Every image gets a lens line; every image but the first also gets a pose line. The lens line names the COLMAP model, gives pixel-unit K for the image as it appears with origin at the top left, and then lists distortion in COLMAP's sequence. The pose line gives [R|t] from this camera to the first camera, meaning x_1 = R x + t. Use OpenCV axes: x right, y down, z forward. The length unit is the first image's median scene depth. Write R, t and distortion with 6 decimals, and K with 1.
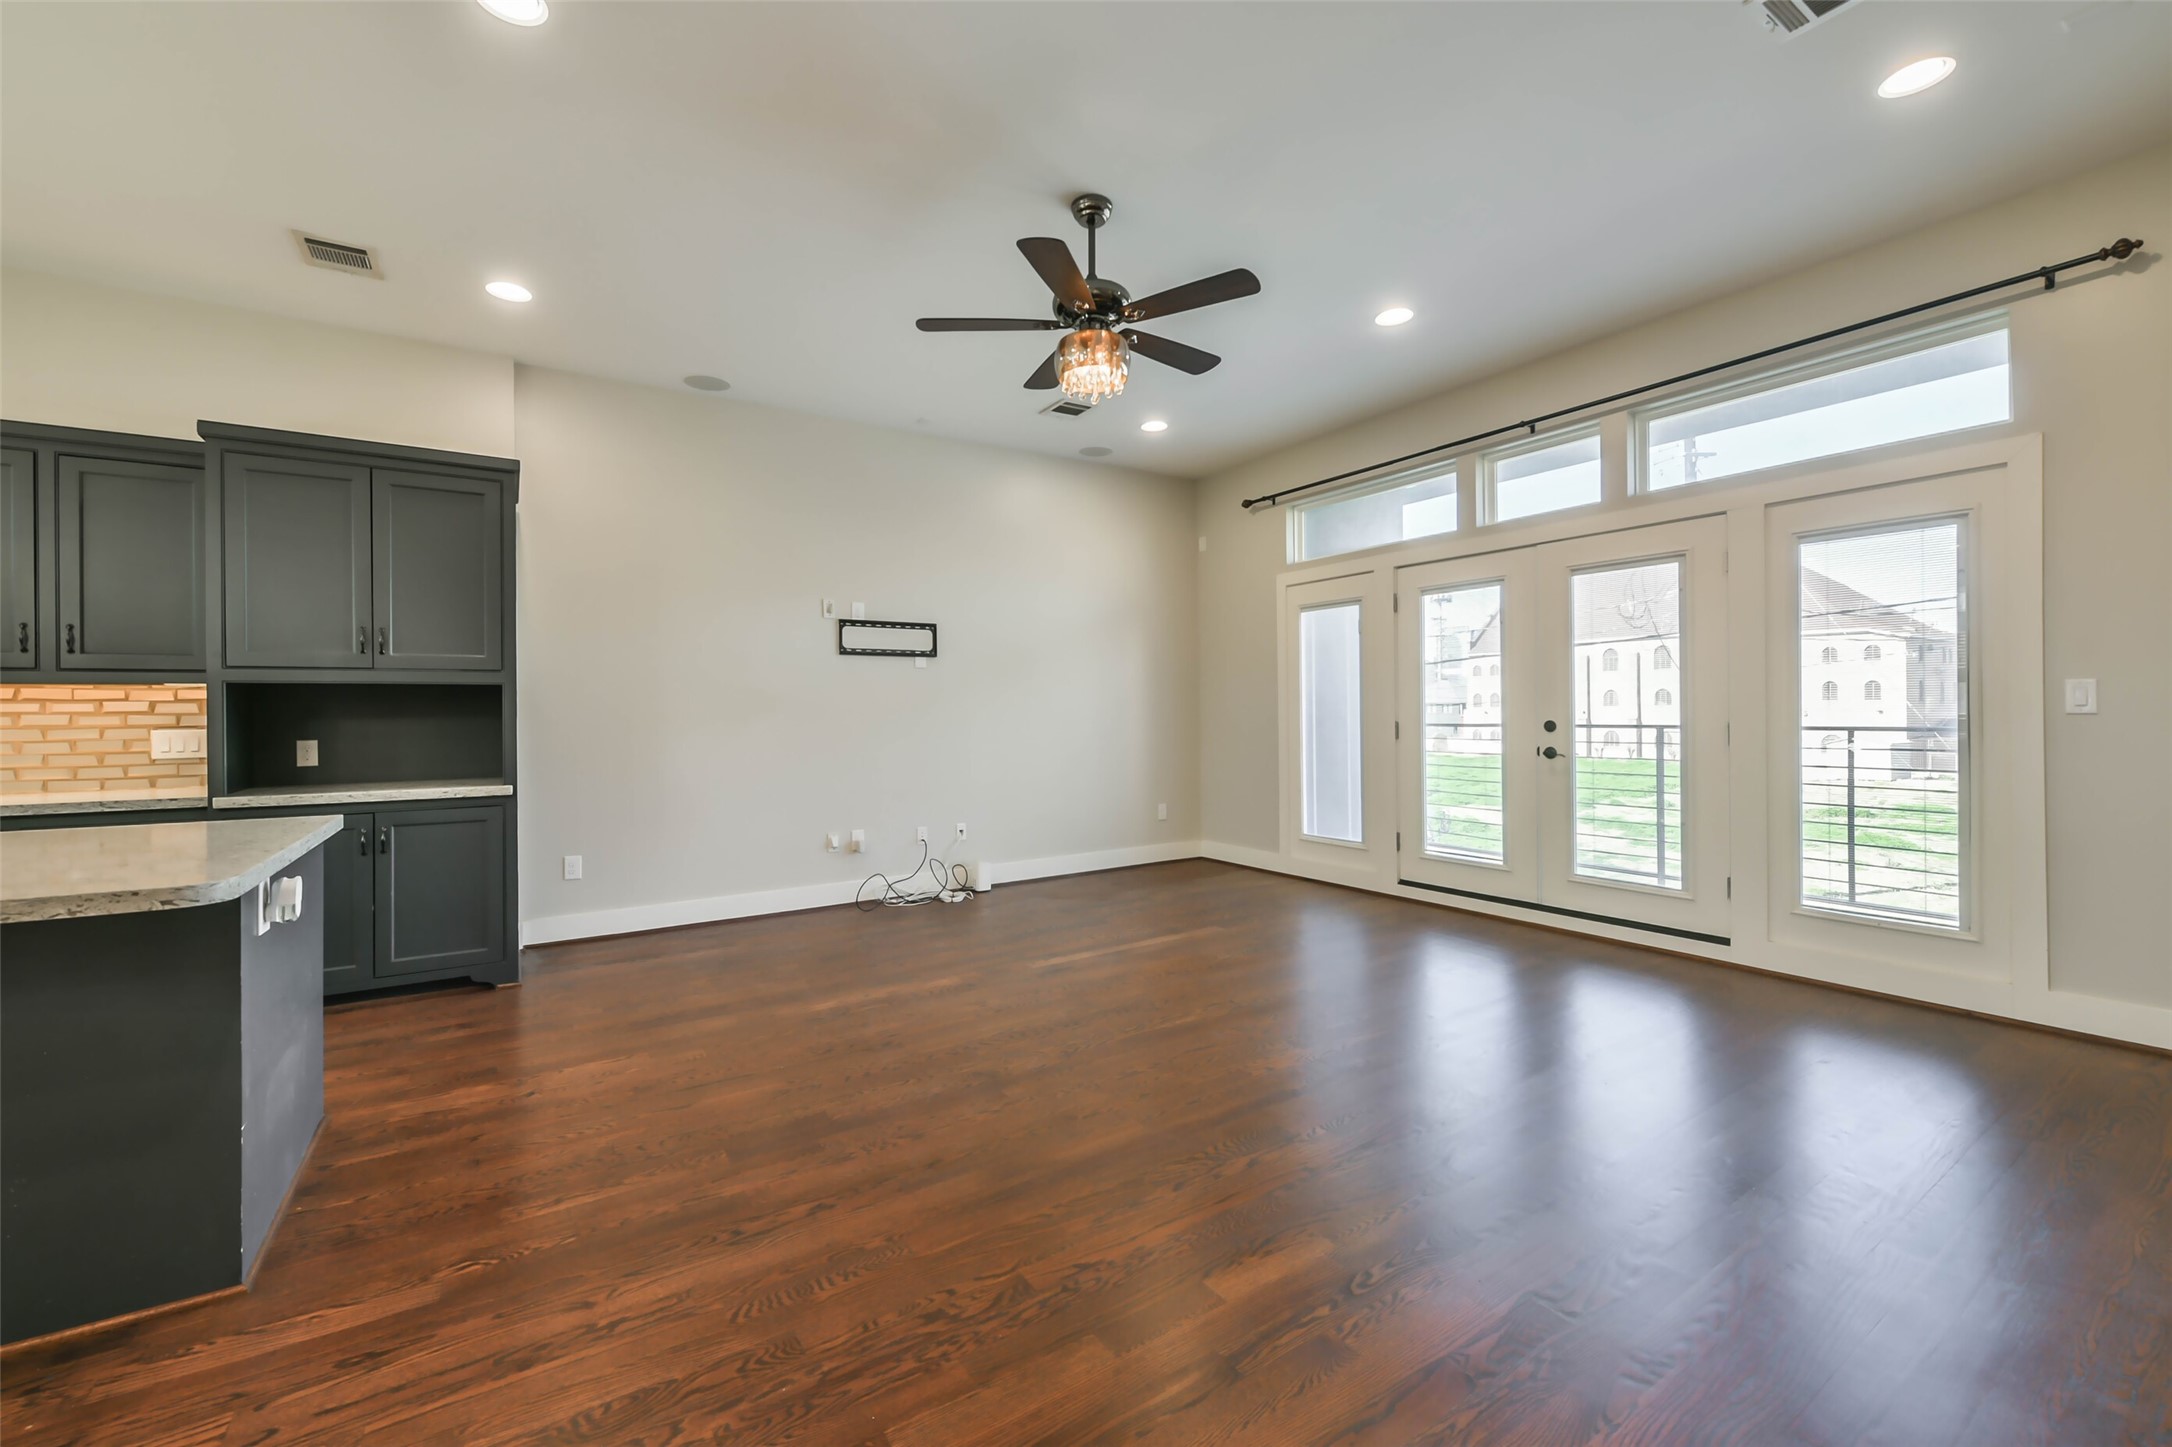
lens RADIAL K [[874.1, 0, 1063.9], [0, 874.1, 711.5], [0, 0, 1]] dist [0.002516, -0.002817]
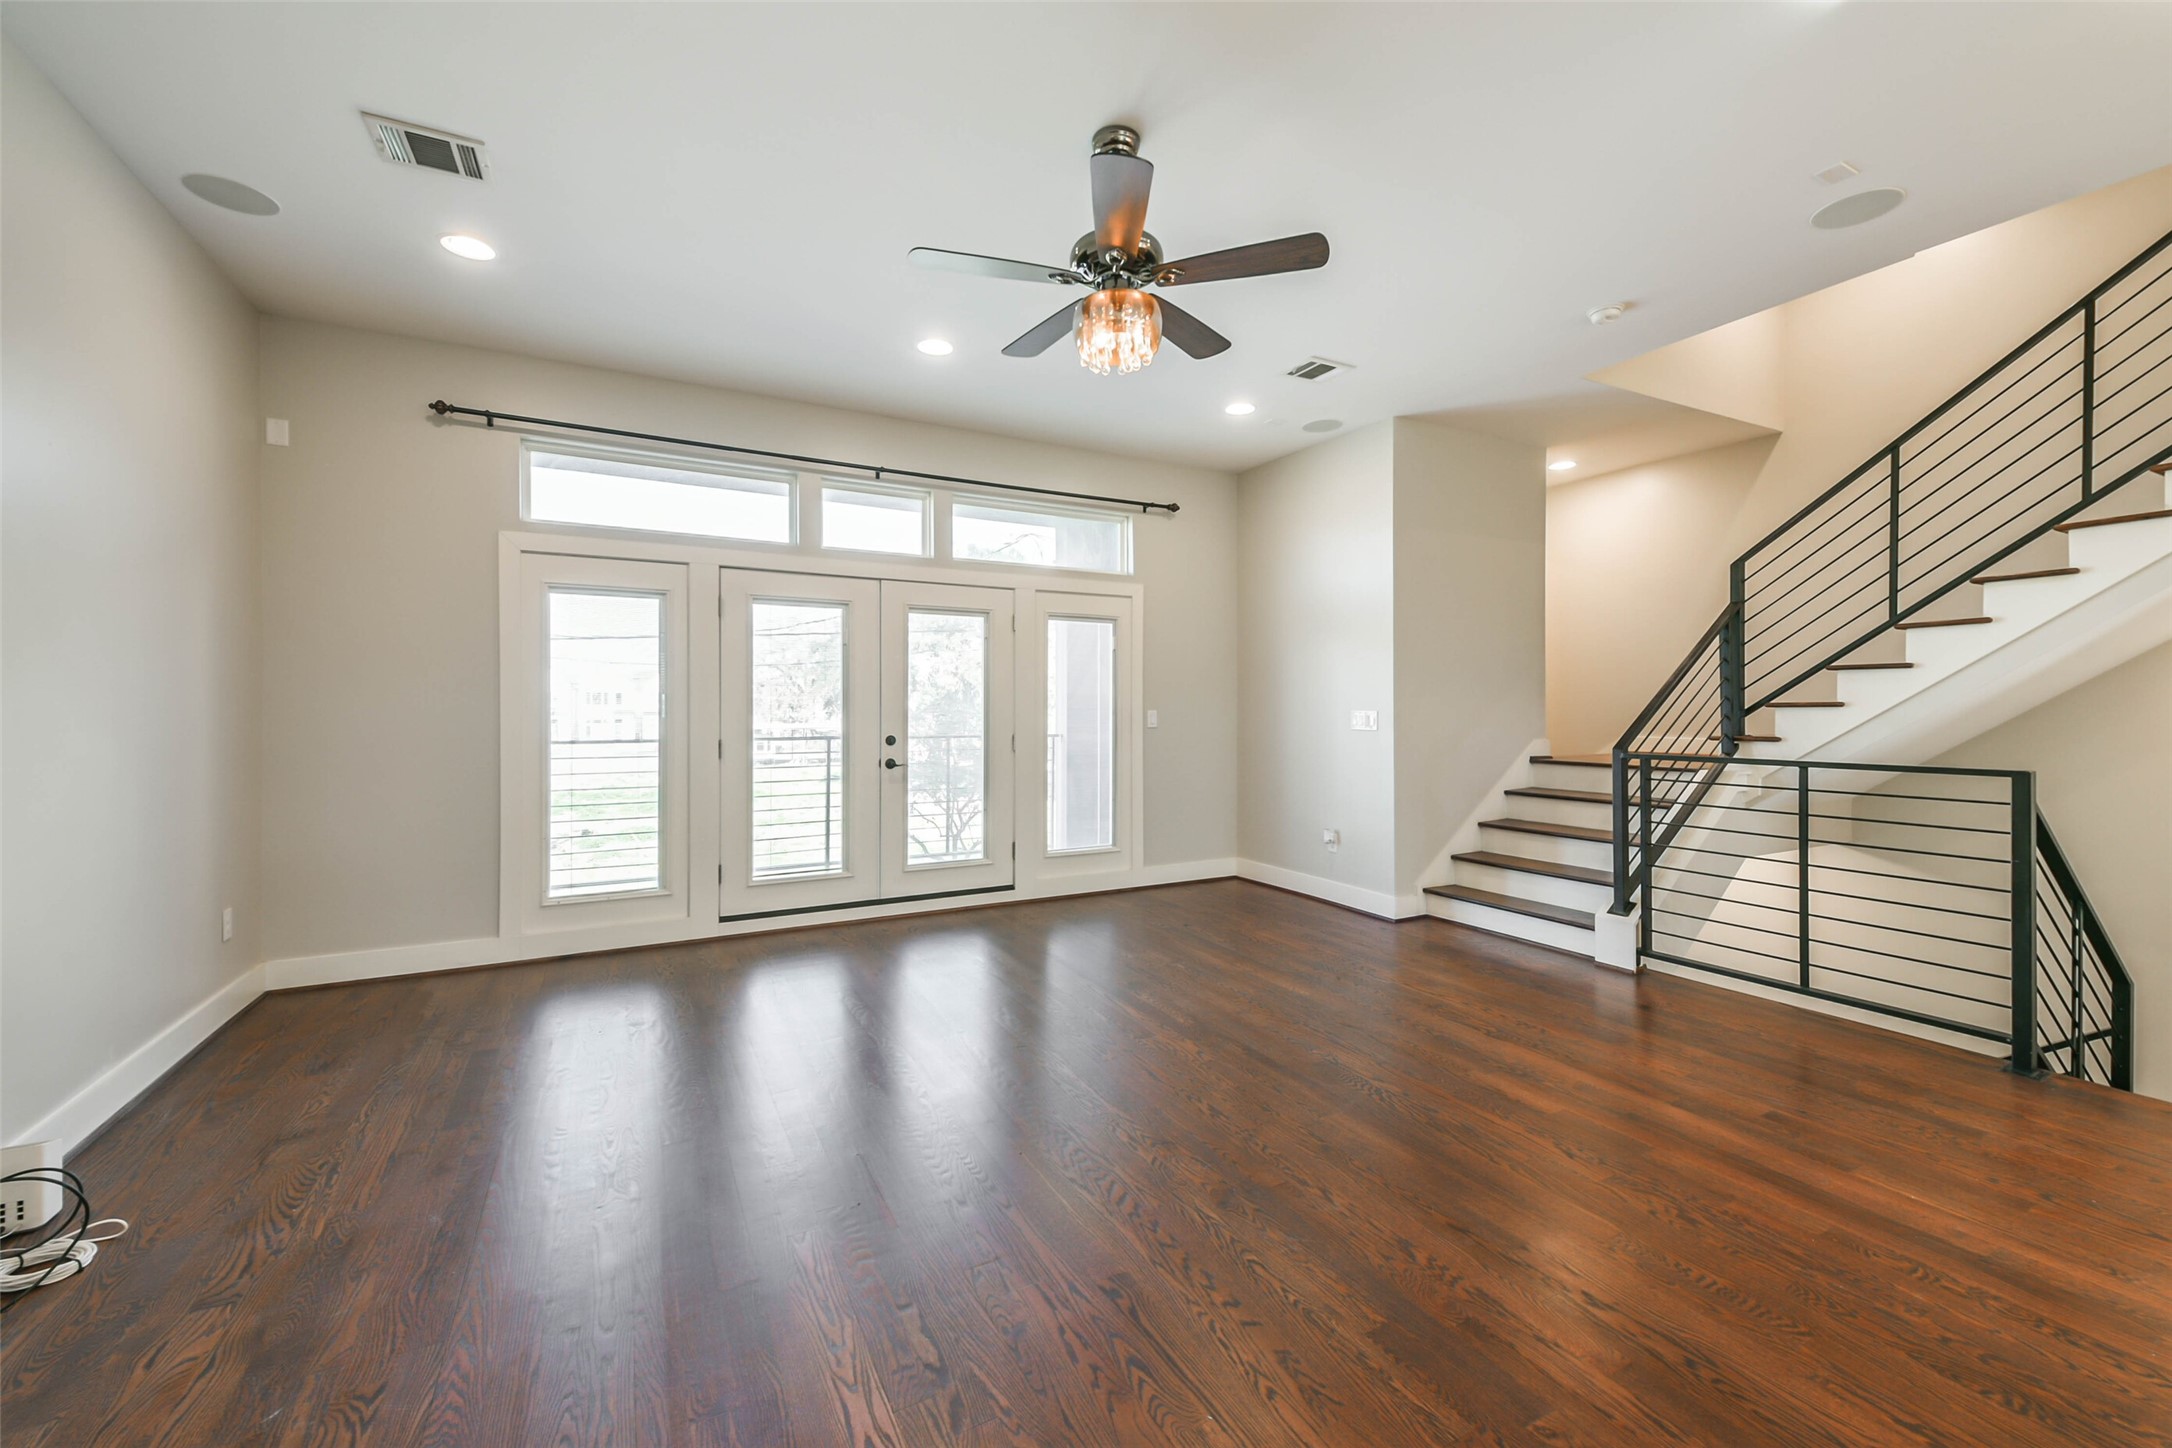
lens RADIAL K [[868.8, 0, 1080.1], [0, 868.8, 710.5], [0, 0, 1]] dist [0.022389, -0.006323]
pose [[0.068493, 0.007341, 0.997625, -0.740252], [-0.002547, 0.999971, -0.007183, -0.019440], [-0.997648, -0.002049, 0.068510, 0.889061]]
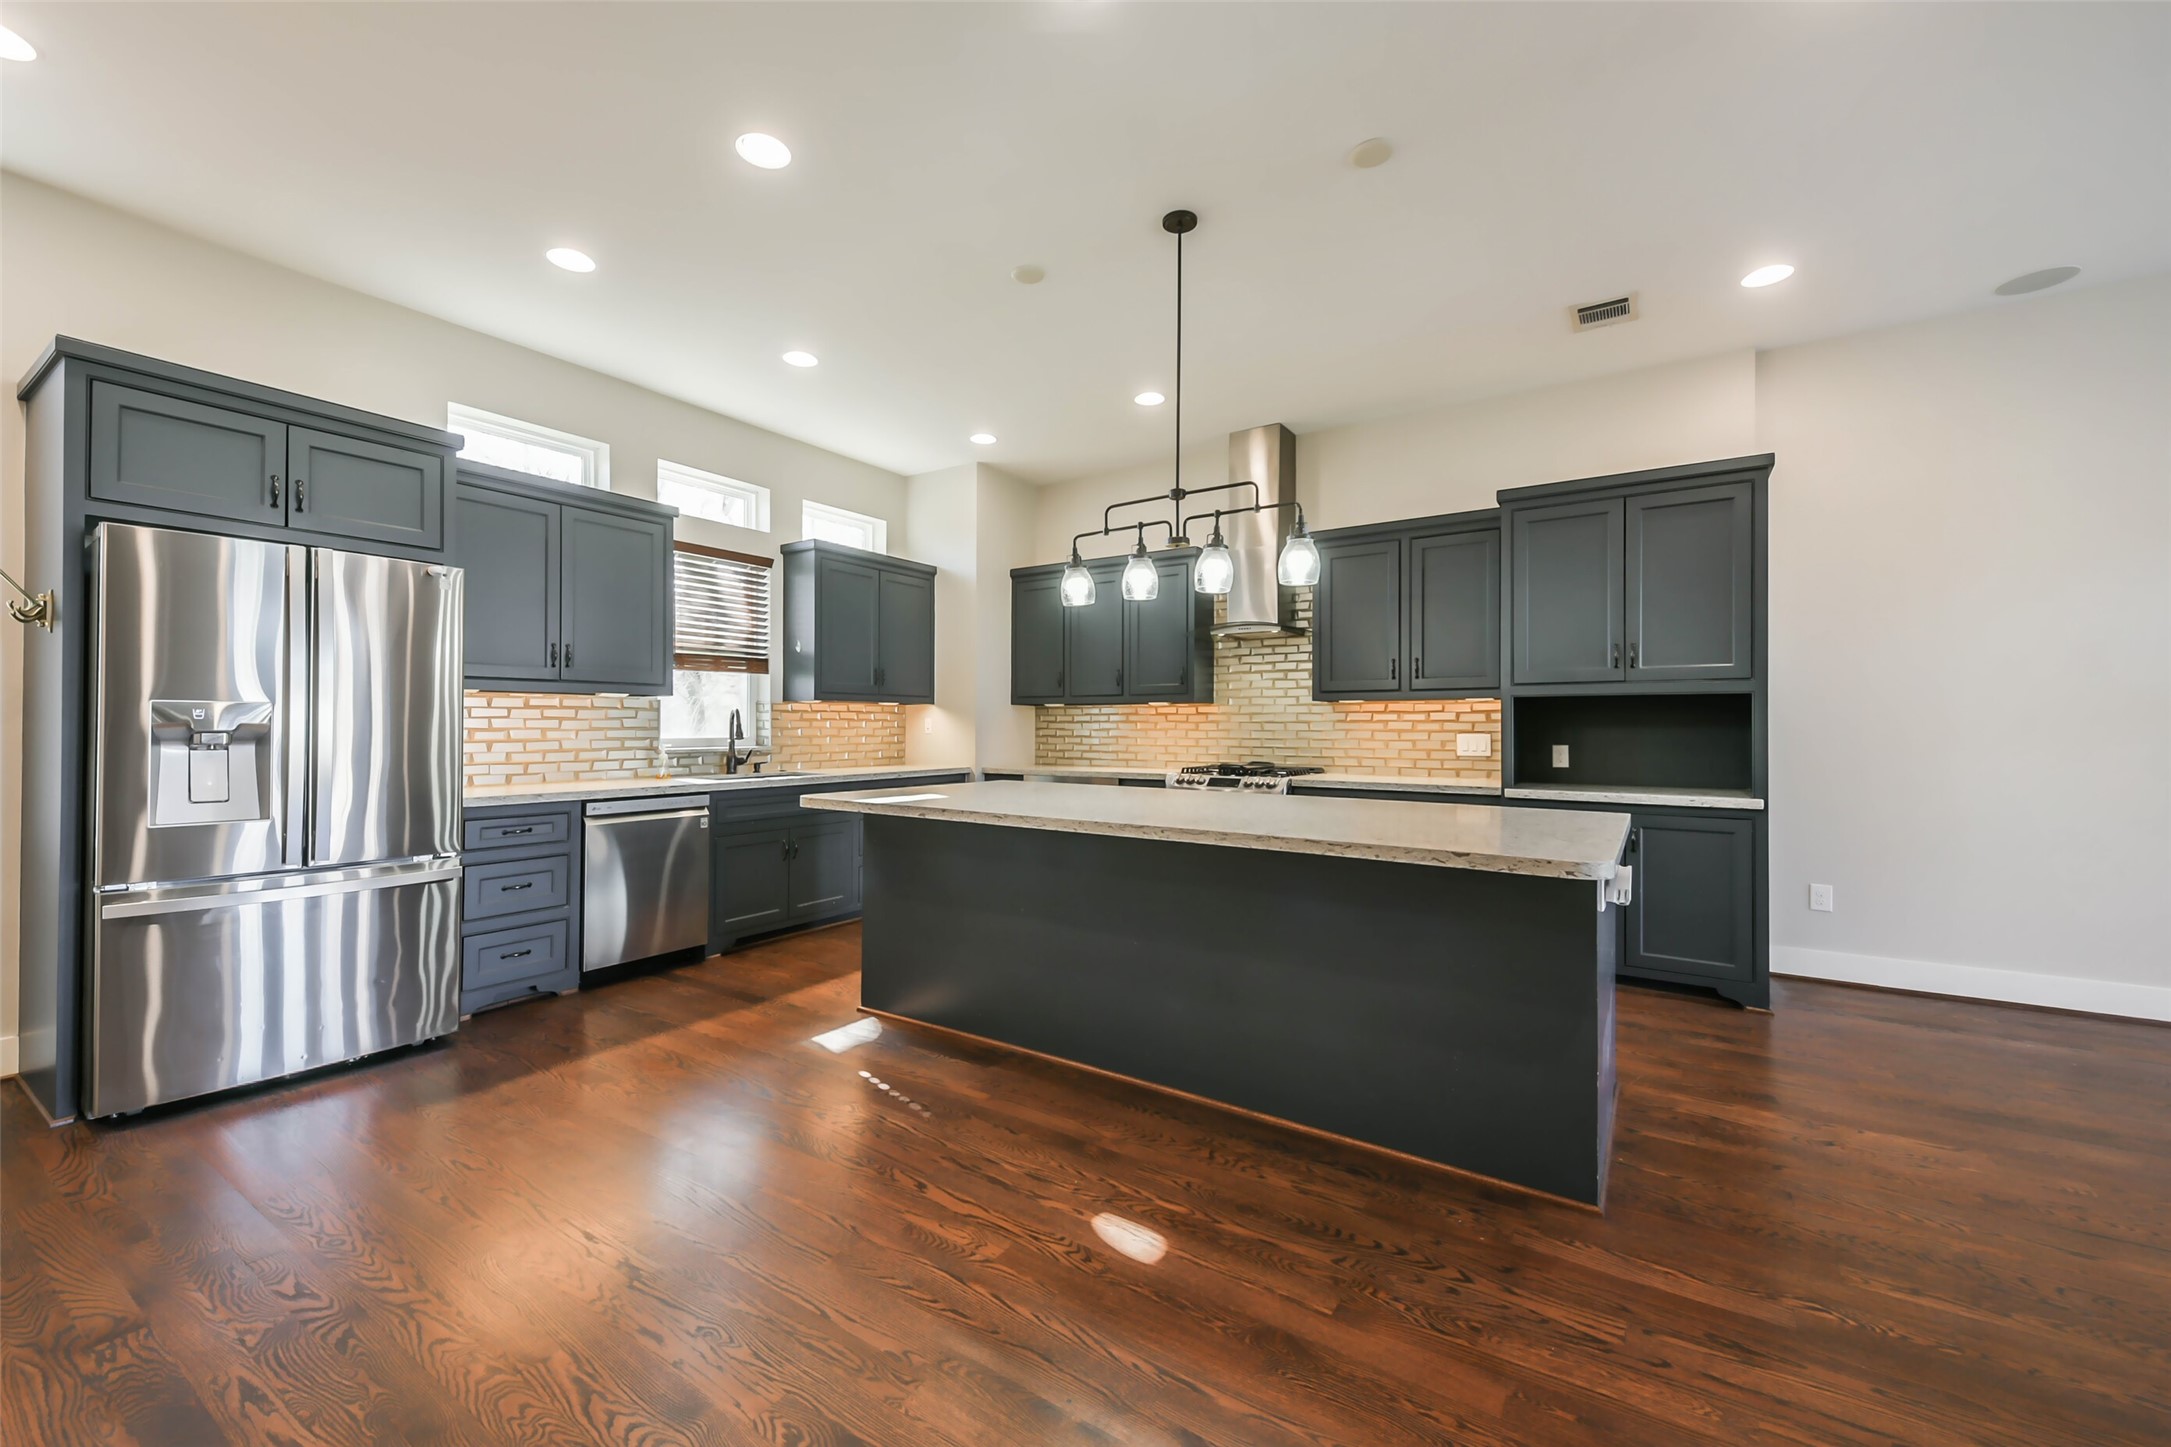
lens RADIAL K [[863.6, 0, 1088.4], [0, 863.6, 720.4], [0, 0, 1]] dist [0.027052, -0.008992]
pose [[0.412615, 0.004097, -0.910896, -0.079737], [-0.004870, 0.999986, 0.002292, 0.000577], [0.910892, 0.003490, 0.412629, -0.060698]]
